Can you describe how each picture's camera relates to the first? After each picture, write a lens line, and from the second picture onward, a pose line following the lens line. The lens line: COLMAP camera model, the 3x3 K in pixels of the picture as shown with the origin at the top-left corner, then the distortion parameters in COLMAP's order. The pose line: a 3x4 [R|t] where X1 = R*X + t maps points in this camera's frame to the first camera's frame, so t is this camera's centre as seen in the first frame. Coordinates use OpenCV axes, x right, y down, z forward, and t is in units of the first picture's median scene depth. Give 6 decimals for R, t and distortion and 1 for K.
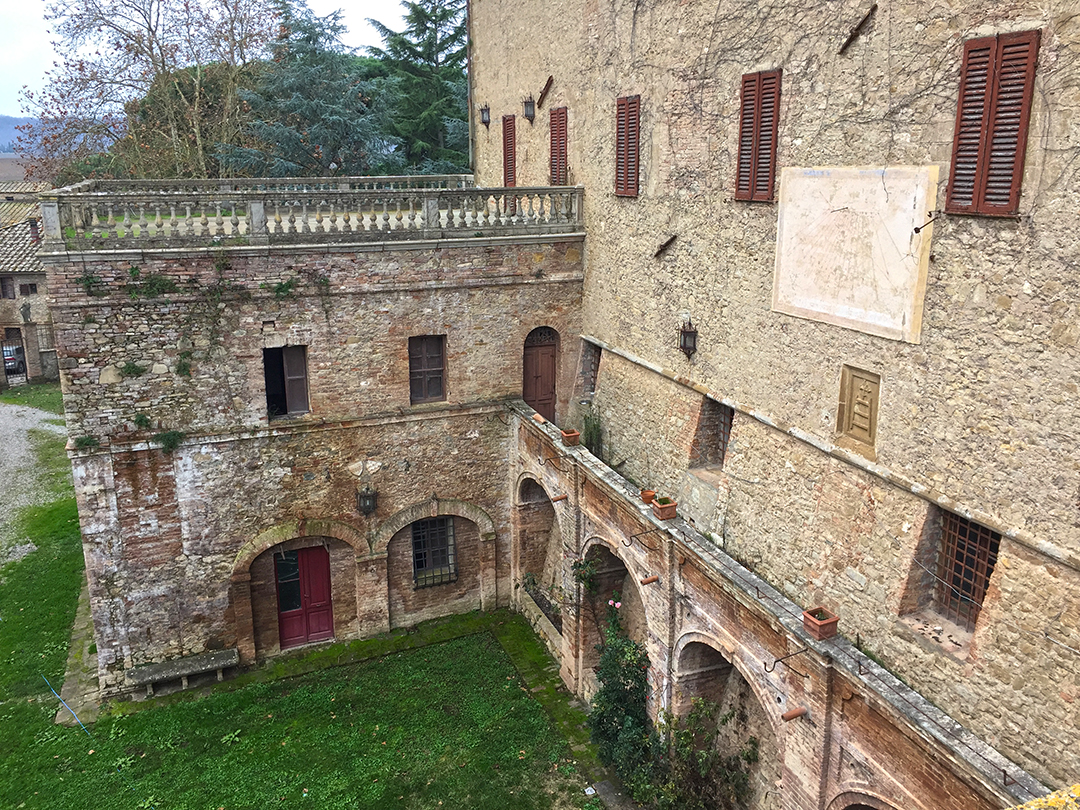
lens RADIAL K [[910.7, 0, 540.0], [0, 910.7, 405.0], [0, 0, 1]] dist [0.069146, -0.118753]
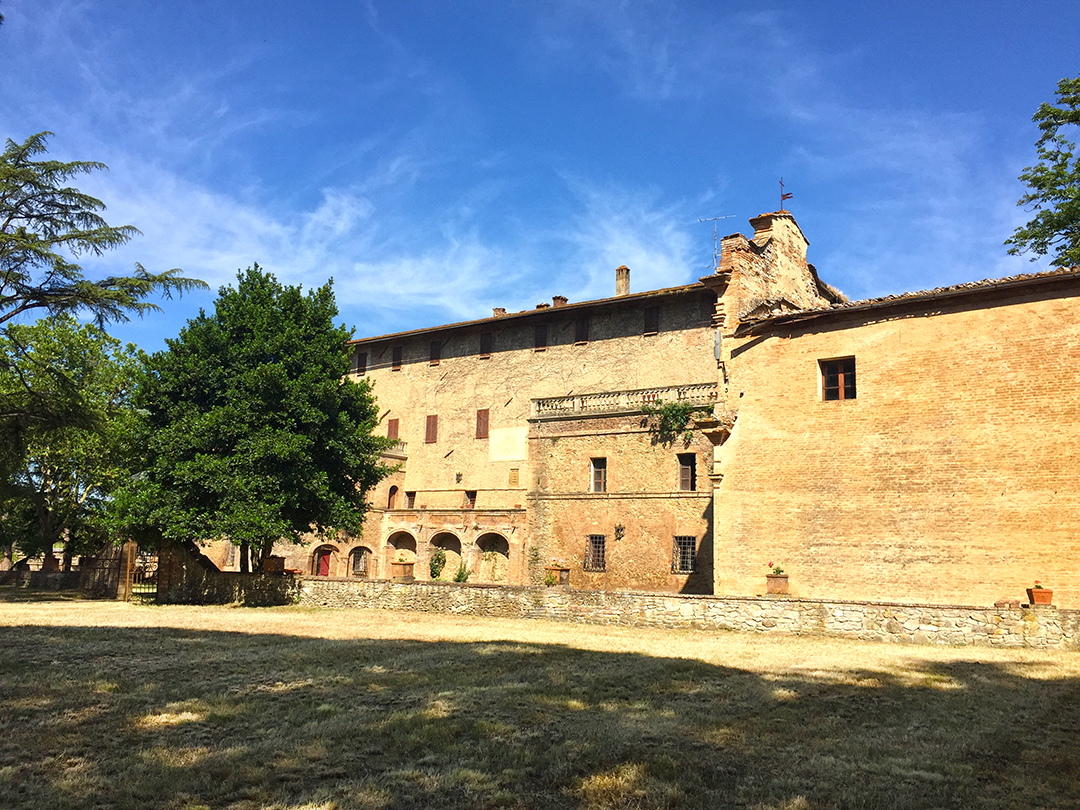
lens RADIAL K [[910.7, 0, 540.0], [0, 910.7, 405.0], [0, 0, 1]] dist [0.069146, -0.118753]
pose [[0.837781, 0.126525, 0.531145, -1.816736], [0.103415, 0.918402, -0.381893, 1.286952], [-0.536124, 0.374871, 0.756335, -2.402025]]
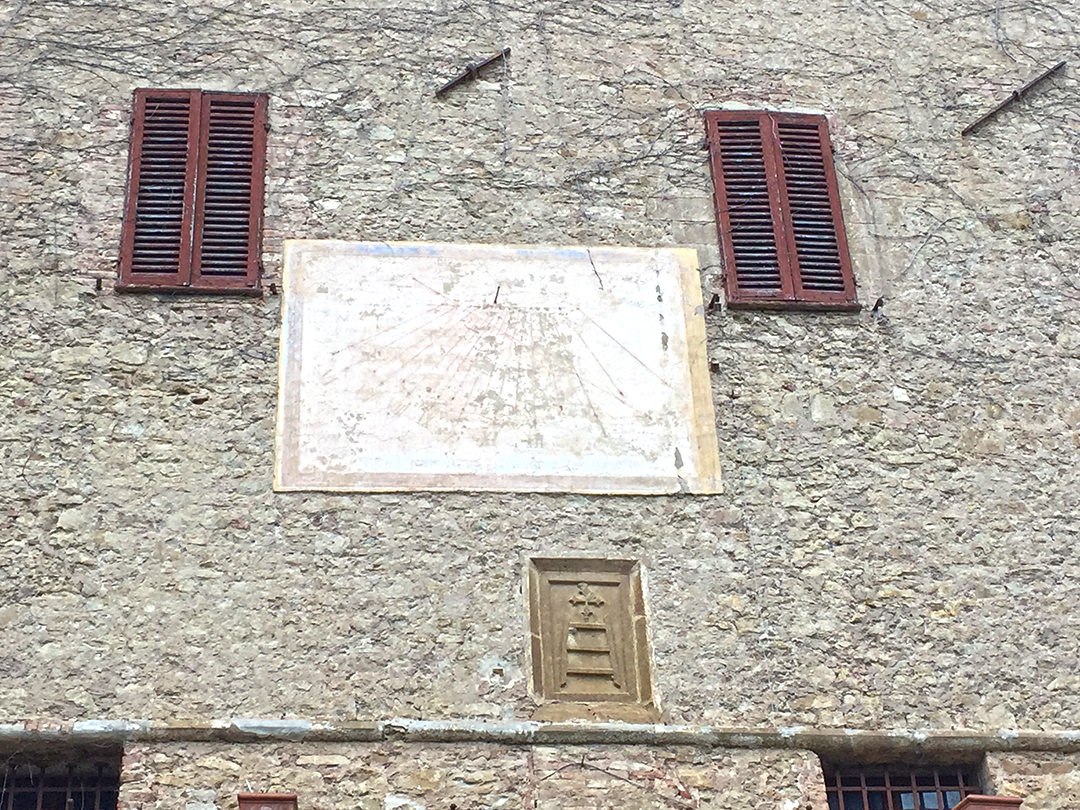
lens RADIAL K [[1890.7, 0, 540.0], [0, 1890.7, 405.0], [0, 0, 1]] dist [0.033500, 0.117620]
pose [[0.256614, 0.499838, 0.827231, -0.495813], [0.287024, 0.777869, -0.559050, 0.416795], [-0.922912, 0.380895, 0.056146, 0.827017]]
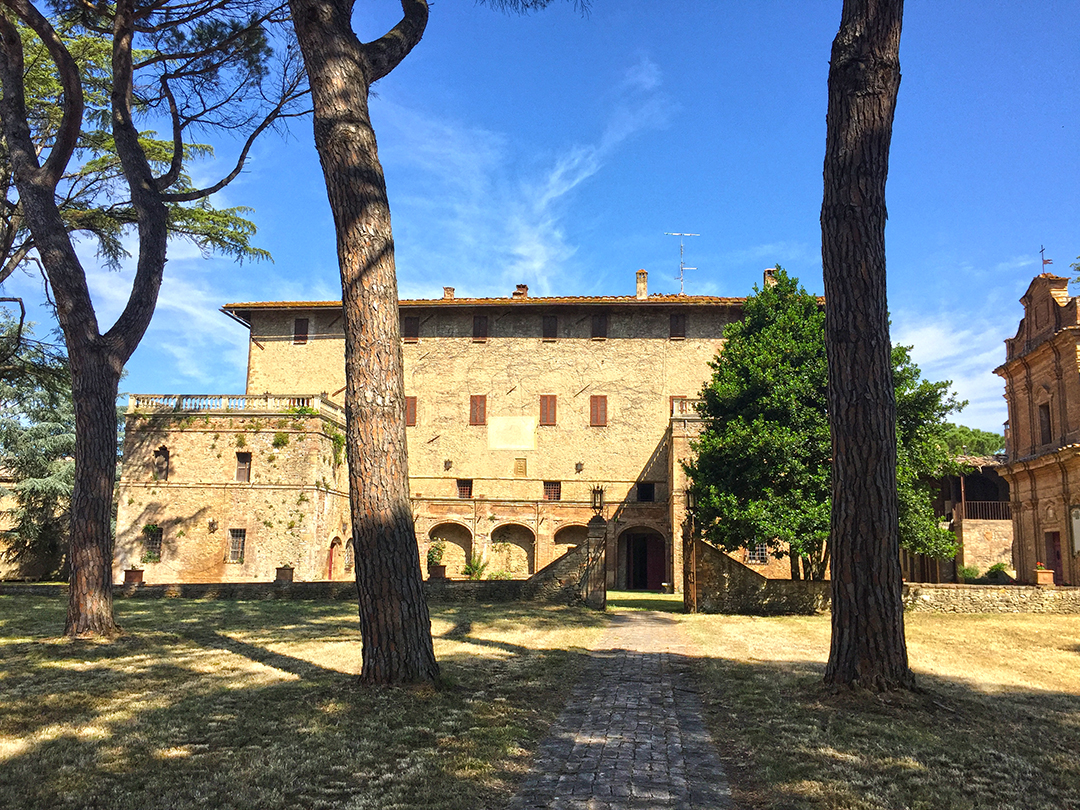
lens RADIAL K [[904.9, 0, 540.0], [0, 904.9, 405.0], [0, 0, 1]] dist [0.066533, -0.098135]
pose [[0.452305, 0.154441, 0.878390, -3.239075], [0.211091, 0.938370, -0.273683, 0.866523], [-0.866522, 0.309208, 0.391828, -0.846284]]
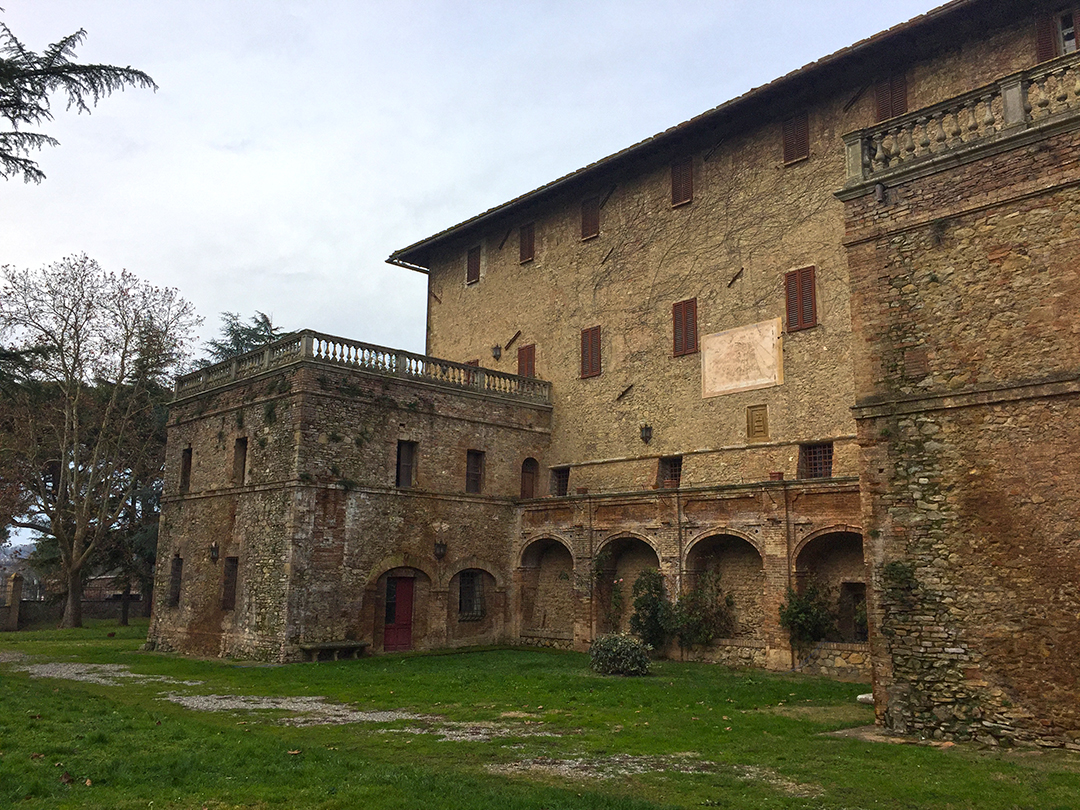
lens RADIAL K [[910.7, 0, 540.0], [0, 910.7, 405.0], [0, 0, 1]] dist [0.069146, -0.118753]
pose [[0.931193, 0.082372, 0.355097, -0.868181], [0.078714, 0.905715, -0.416514, 0.779718], [-0.355926, 0.415807, 0.836912, -0.653948]]
